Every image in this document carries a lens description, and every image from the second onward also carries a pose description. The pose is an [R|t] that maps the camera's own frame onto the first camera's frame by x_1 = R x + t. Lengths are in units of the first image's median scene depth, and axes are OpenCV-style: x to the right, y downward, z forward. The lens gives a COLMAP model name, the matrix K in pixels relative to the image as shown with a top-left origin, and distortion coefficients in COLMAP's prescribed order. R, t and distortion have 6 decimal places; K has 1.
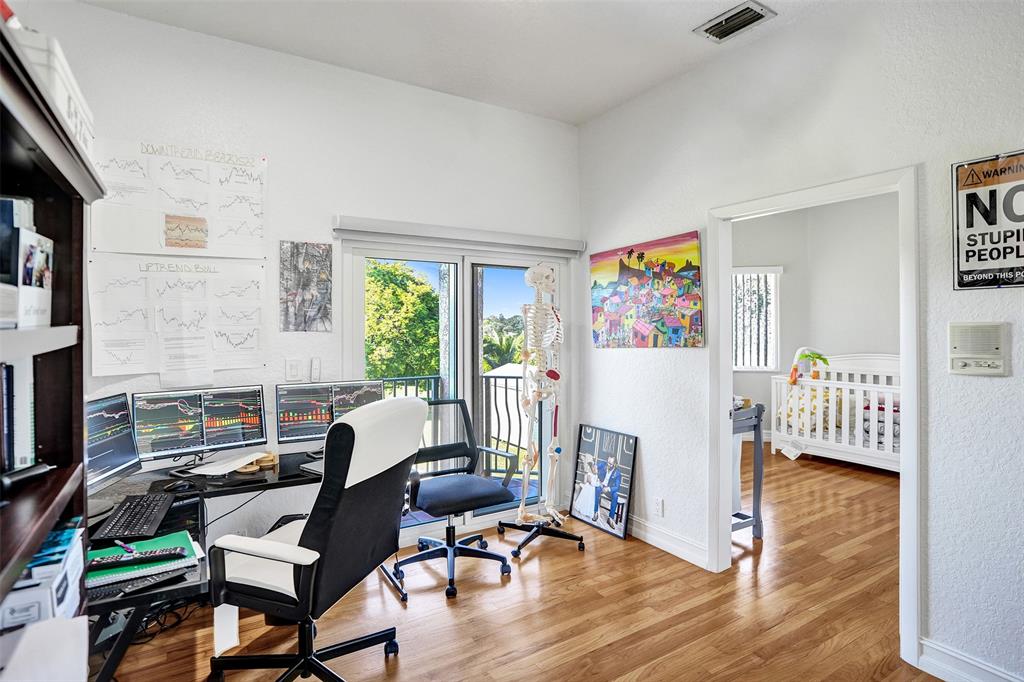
lens RADIAL K [[532.5, 0, 506.9], [0, 532.5, 335.0], [0, 0, 1]] dist [-0.045424, 0.008254]
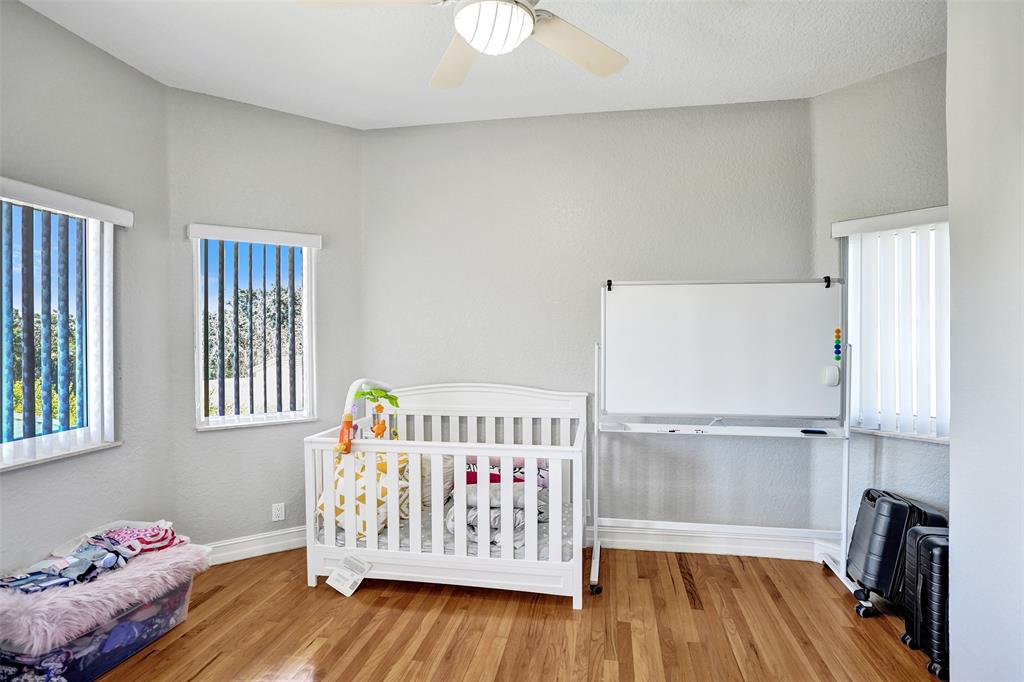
lens RADIAL K [[532.5, 0, 514.2], [0, 532.5, 342.5], [0, 0, 1]] dist [-0.045424, 0.008254]
pose [[0.657411, -0.004912, 0.753517, 0.297292], [0.014228, 0.999881, -0.005896, -0.010821], [-0.753398, 0.014597, 0.657402, 0.602714]]
